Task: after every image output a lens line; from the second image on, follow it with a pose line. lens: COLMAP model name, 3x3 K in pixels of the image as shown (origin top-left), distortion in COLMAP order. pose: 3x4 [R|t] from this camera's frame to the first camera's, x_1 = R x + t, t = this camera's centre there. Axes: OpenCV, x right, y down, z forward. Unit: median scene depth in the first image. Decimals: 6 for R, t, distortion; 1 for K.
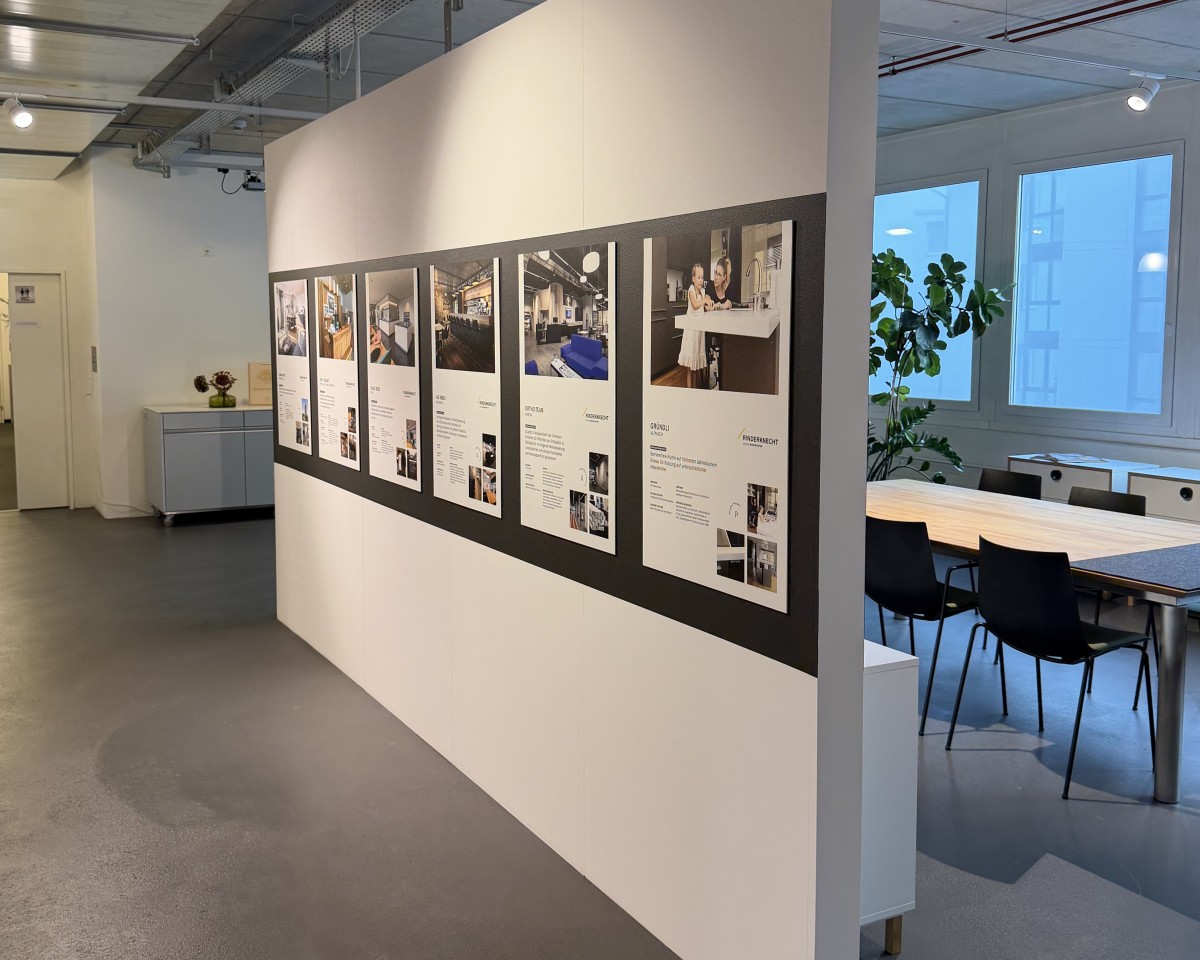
lens RADIAL K [[1280.2, 0, 600.0], [0, 1280.2, 480.0], [0, 0, 1]] dist [0.015260, -0.012893]
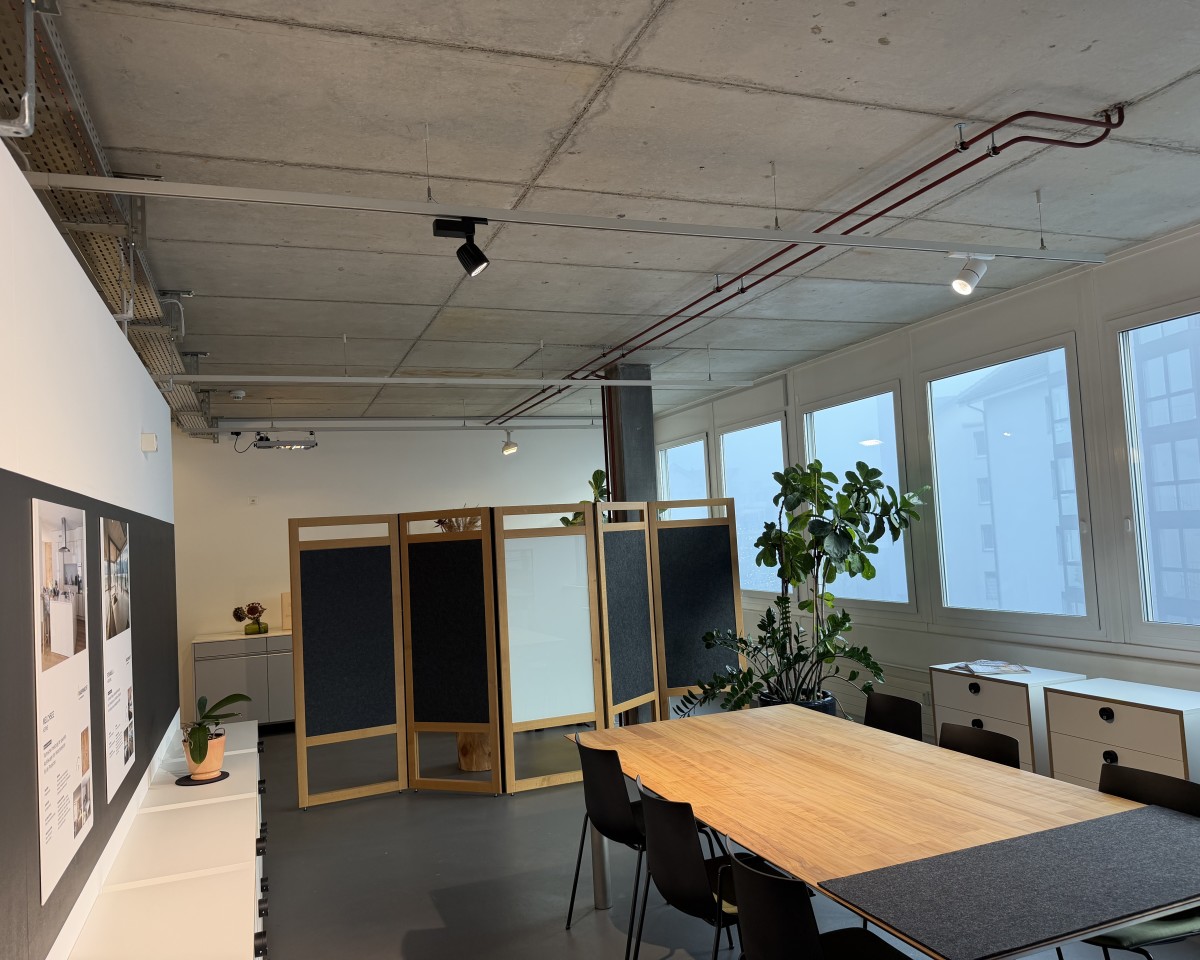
lens RADIAL K [[959.2, 0, 600.0], [0, 959.2, 480.0], [0, 0, 1]] dist [0.006699, 0.000115]
pose [[0.986715, -0.065343, -0.148738, 0.177658], [0.038849, 0.983888, -0.174516, -0.036406], [0.157745, 0.166420, 0.973356, 0.224308]]
